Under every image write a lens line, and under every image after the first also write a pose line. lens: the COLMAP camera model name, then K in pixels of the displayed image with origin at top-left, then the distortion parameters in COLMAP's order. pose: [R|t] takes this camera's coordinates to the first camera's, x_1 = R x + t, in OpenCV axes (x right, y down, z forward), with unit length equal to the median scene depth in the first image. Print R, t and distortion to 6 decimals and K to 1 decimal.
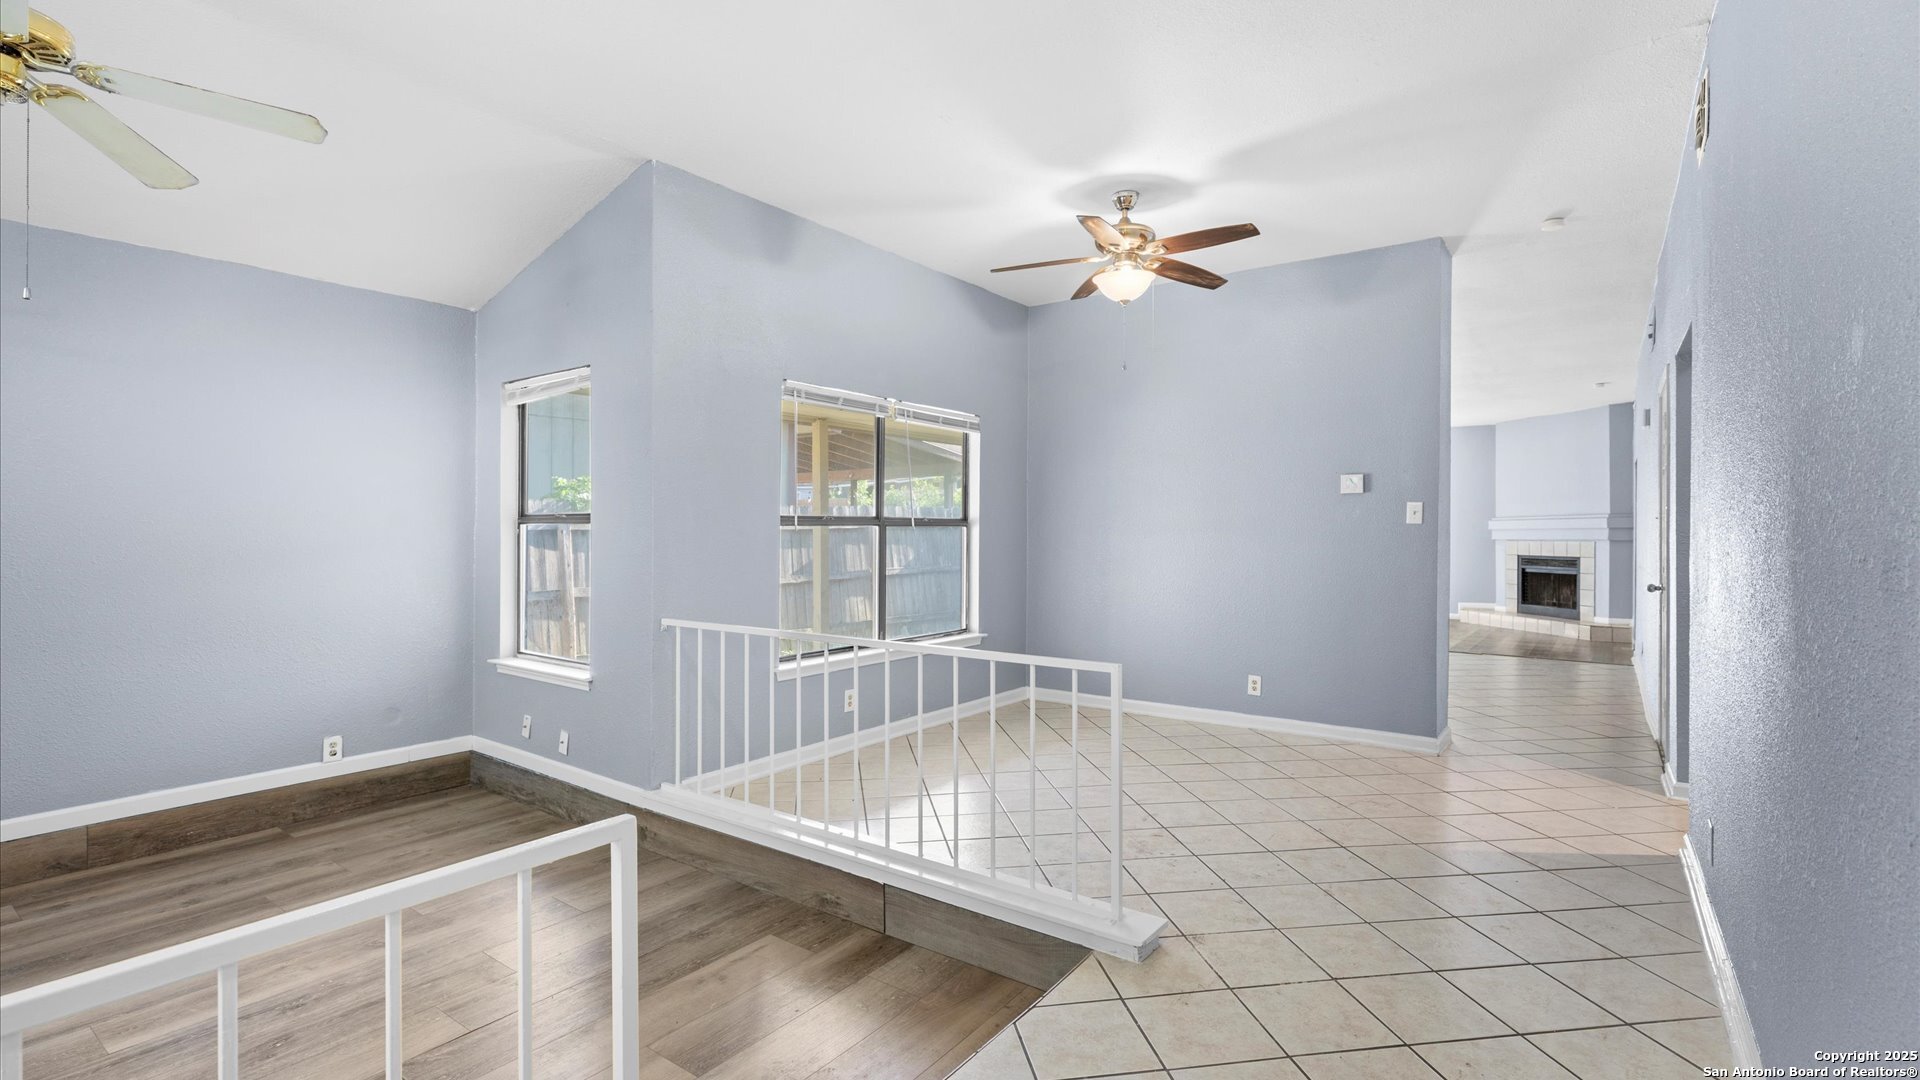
lens RADIAL K [[859.8, 0, 952.8], [0, 859.8, 532.8], [0, 0, 1]] dist [0.001575, -0.000592]
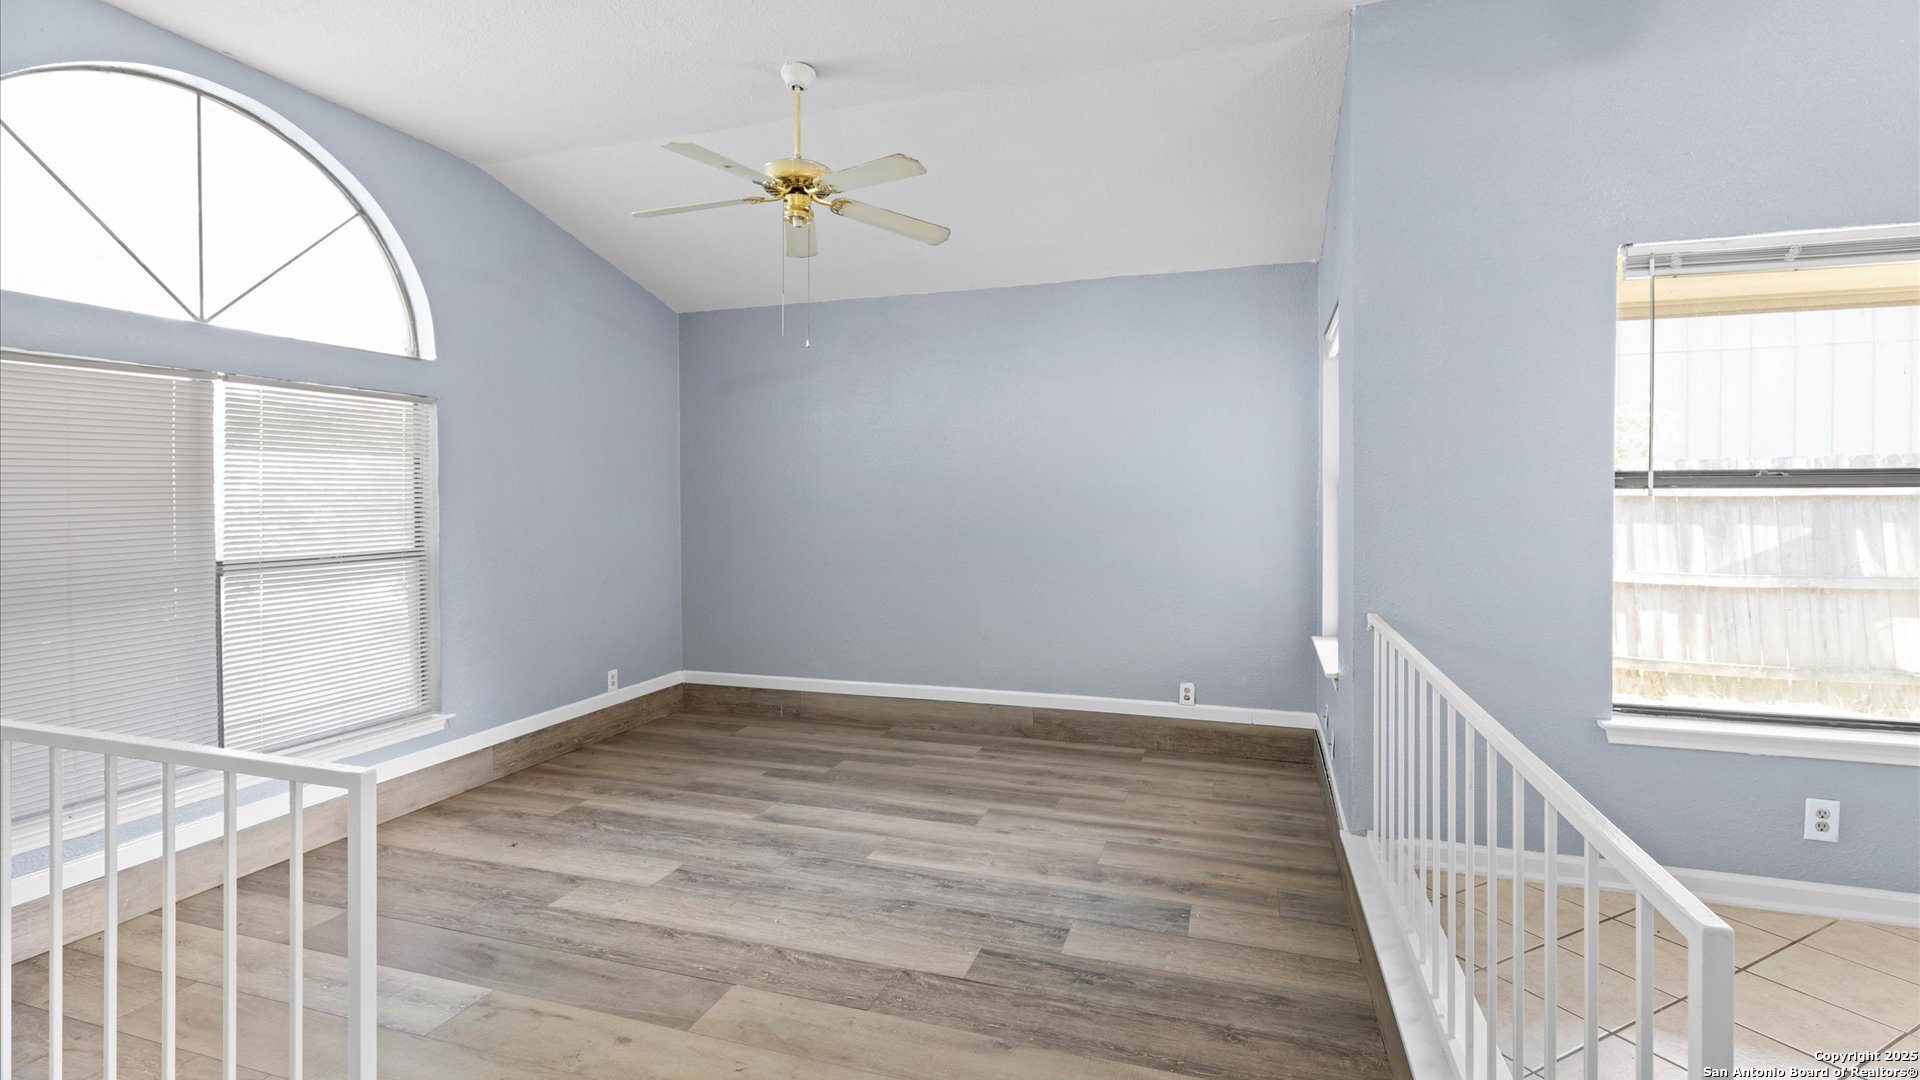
lens RADIAL K [[859.8, 0, 960.8], [0, 859.8, 499.6], [0, 0, 1]] dist [0.001575, -0.000592]
pose [[0.320081, 0.002980, -0.947386, 0.258818], [-0.004112, 0.999990, 0.001756, 0.001524], [0.947381, 0.003333, 0.320090, 0.413390]]
